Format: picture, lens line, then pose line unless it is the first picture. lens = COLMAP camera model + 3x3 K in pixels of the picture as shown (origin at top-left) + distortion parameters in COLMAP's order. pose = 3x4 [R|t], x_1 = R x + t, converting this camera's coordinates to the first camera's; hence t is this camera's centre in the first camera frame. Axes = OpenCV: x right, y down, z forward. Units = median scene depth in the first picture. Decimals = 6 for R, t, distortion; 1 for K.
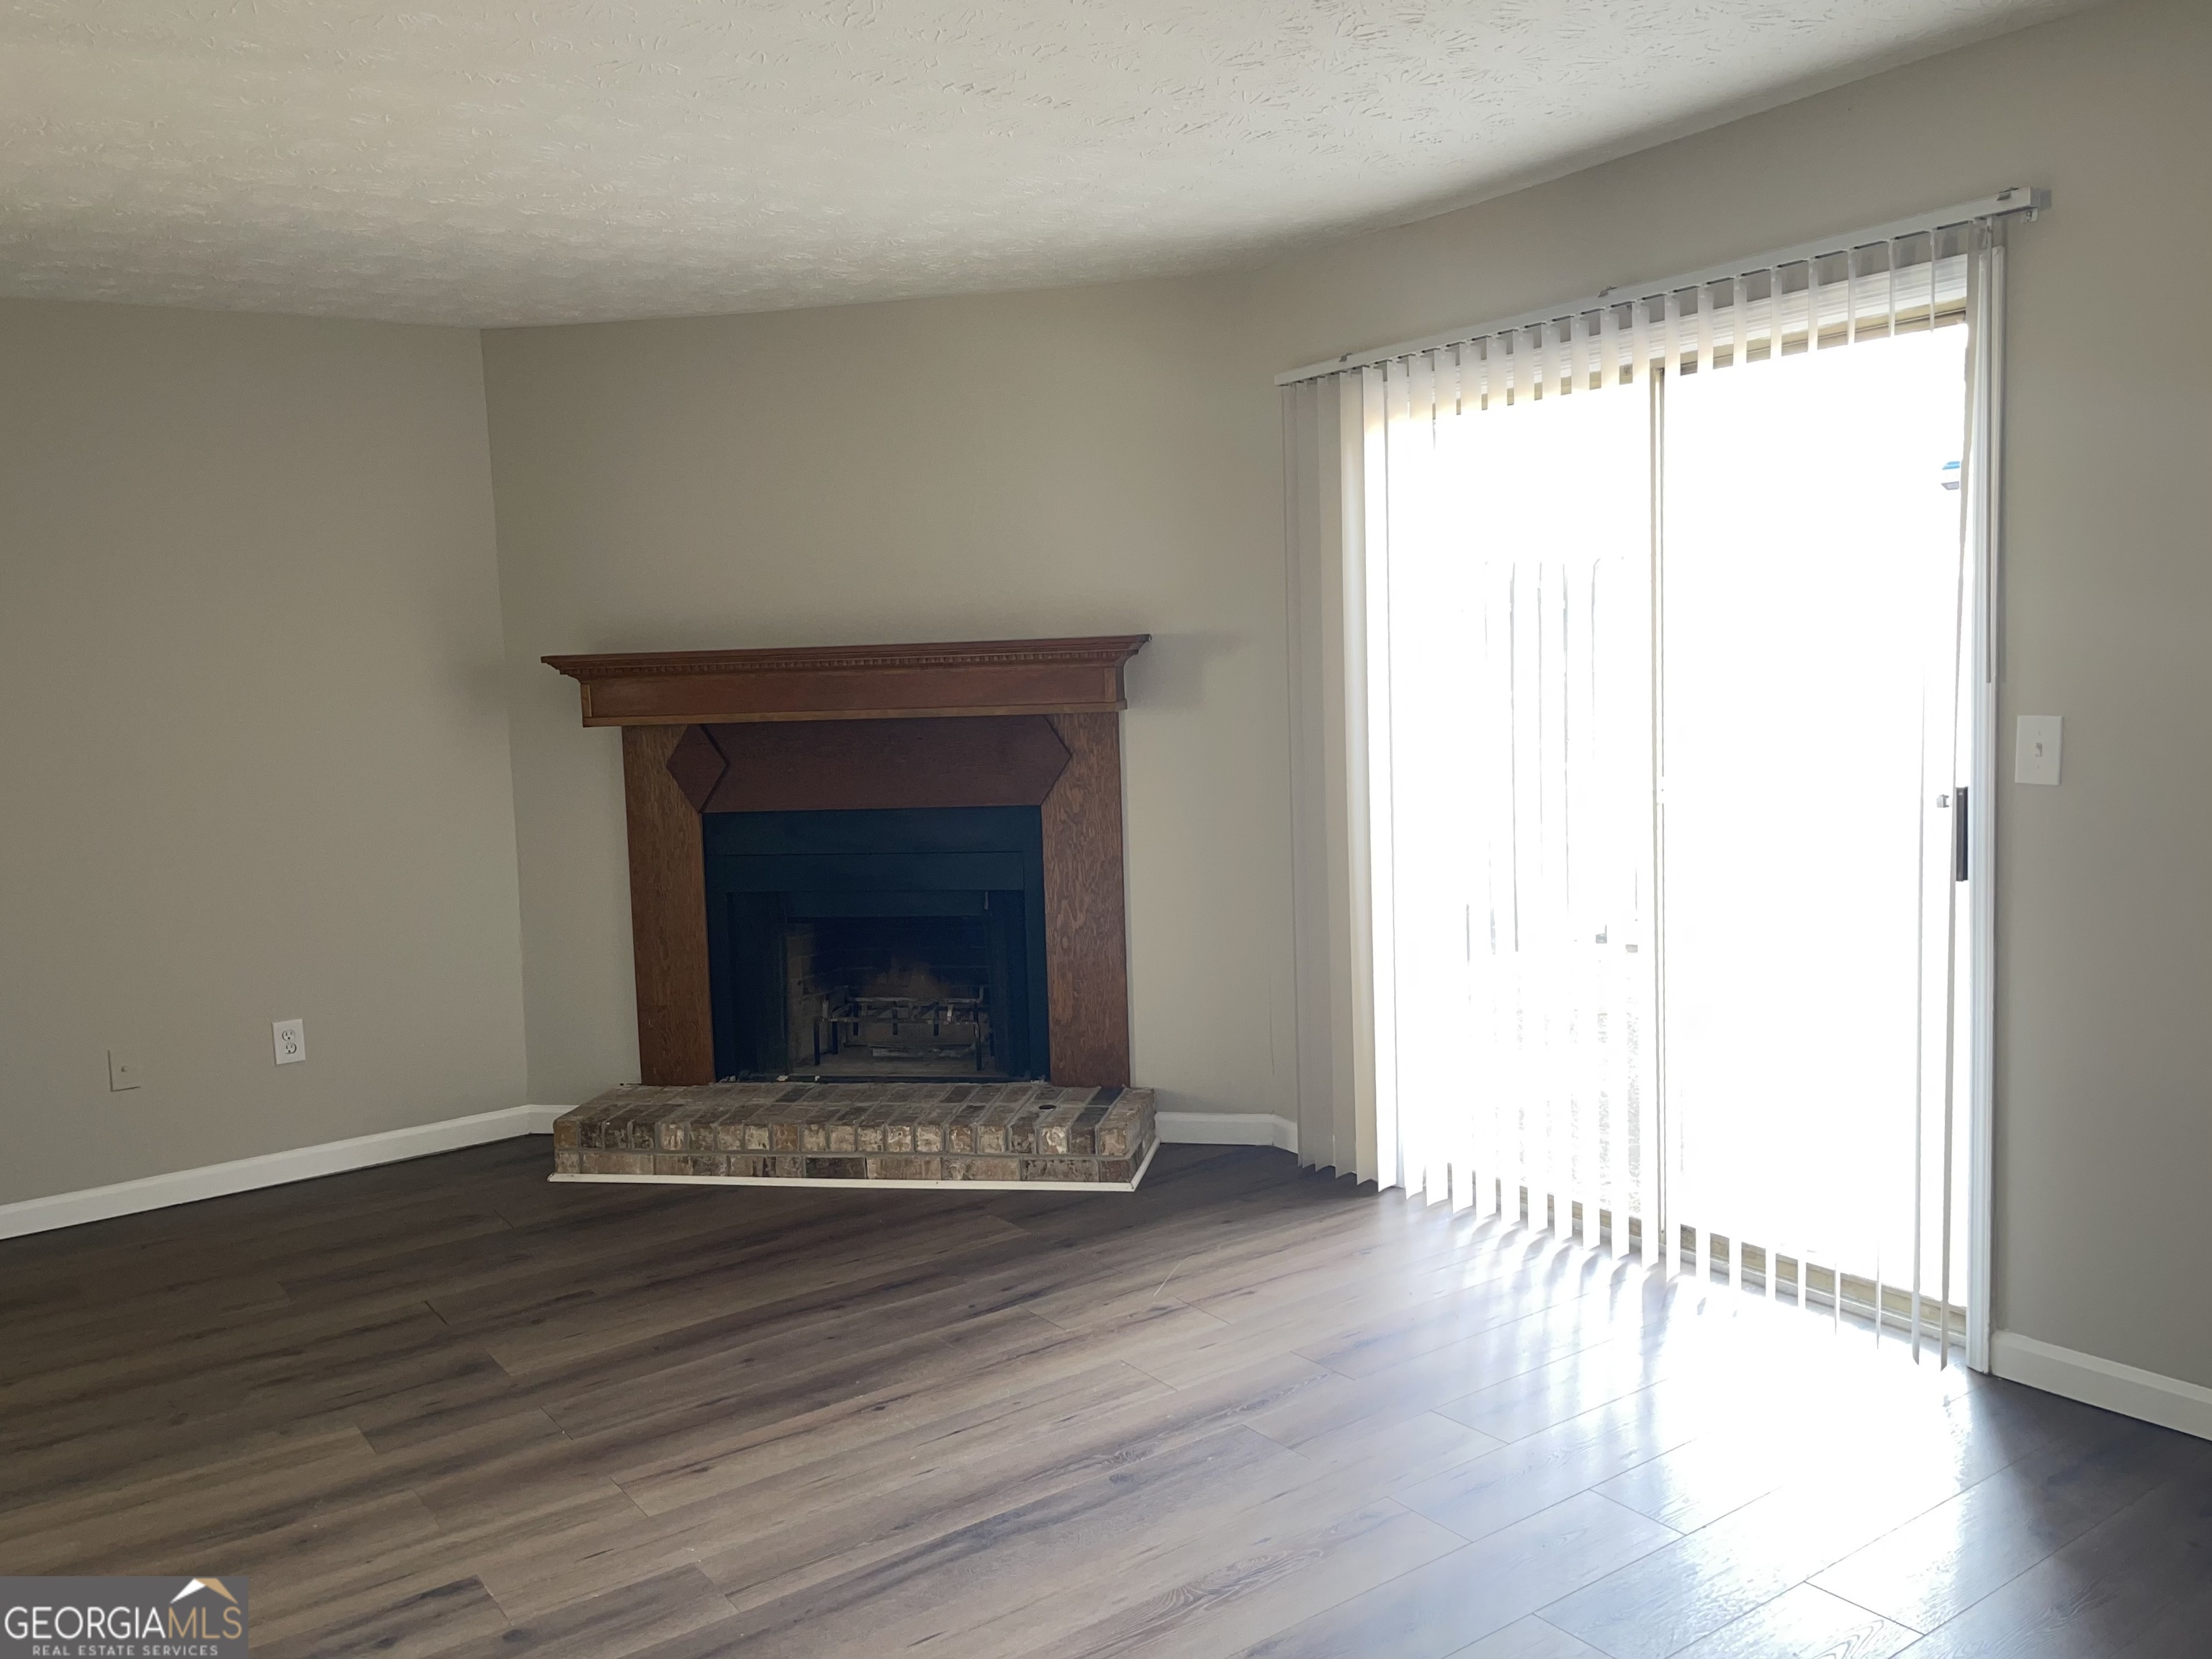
lens RADIAL K [[1667.1, 0, 1106.0], [0, 1667.1, 829.5], [0, 0, 1]] dist [0.009573, -0.085253]
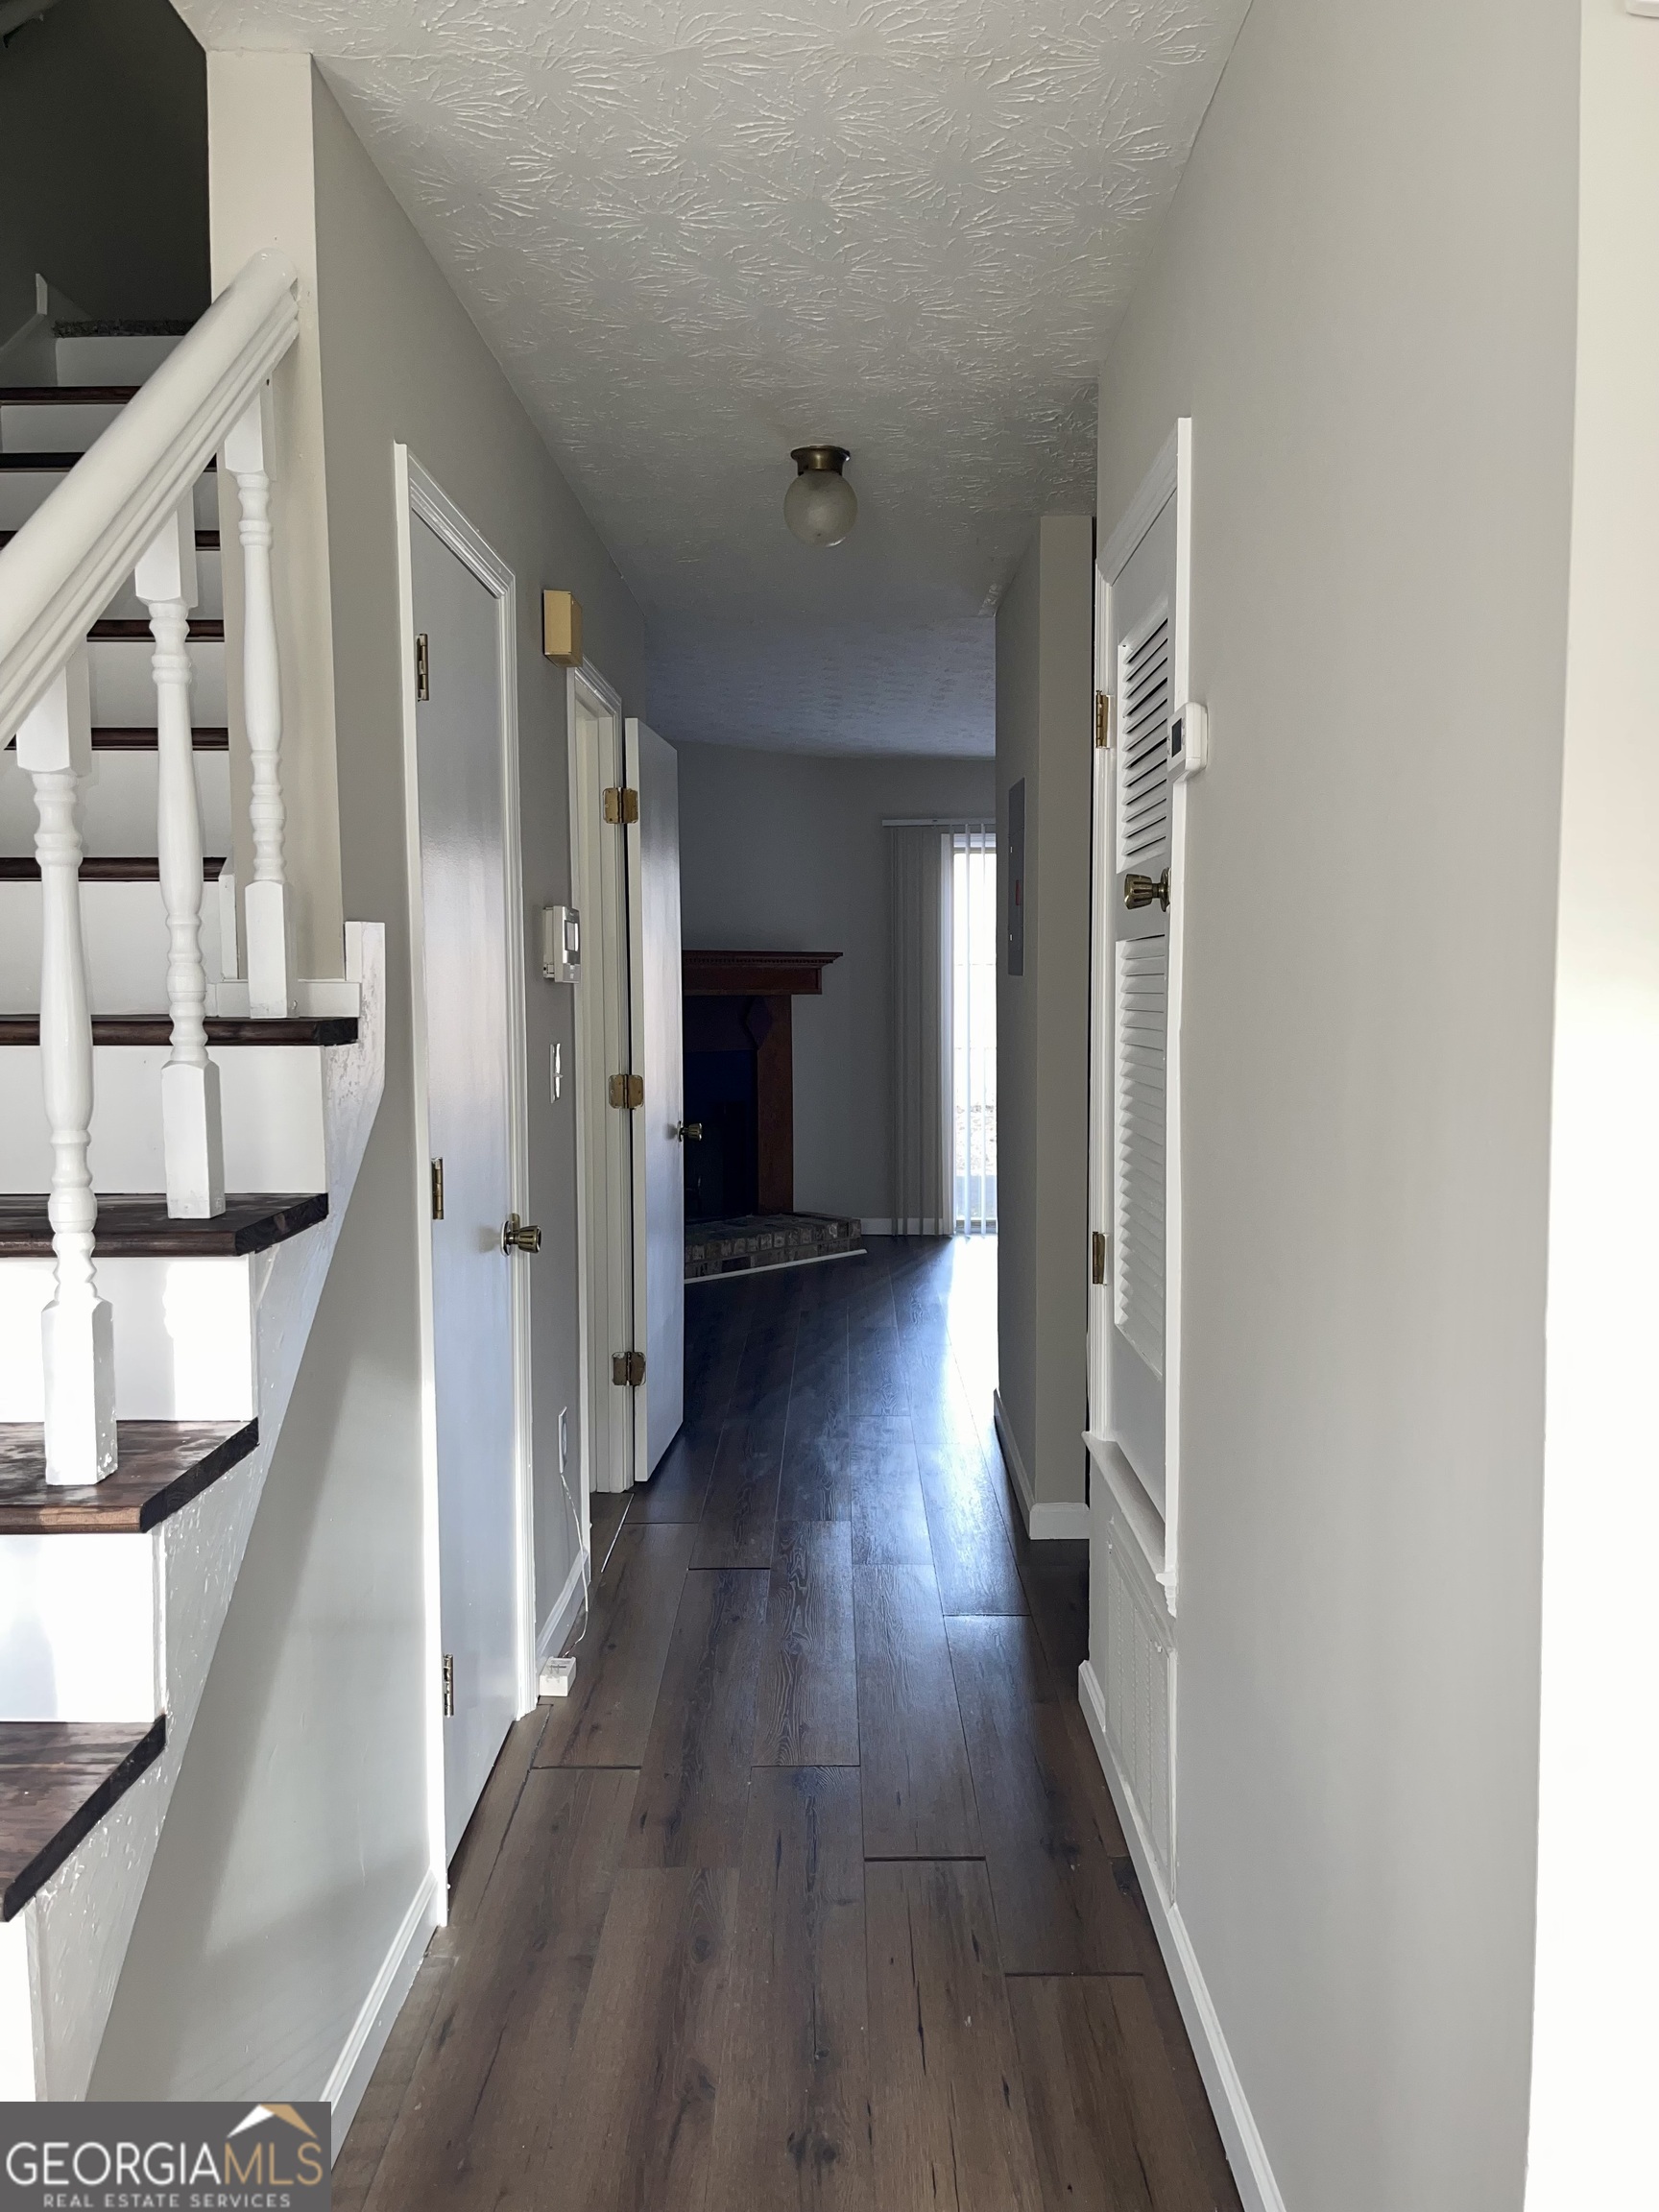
lens RADIAL K [[1667.1, 0, 829.5], [0, 1667.1, 1106.0], [0, 0, 1]] dist [0.009573, -0.085253]
pose [[0.604075, -0.033290, 0.796232, -1.428619], [0.053114, 0.998587, 0.001455, 0.047816], [-0.795156, 0.041412, 0.604990, -0.087198]]
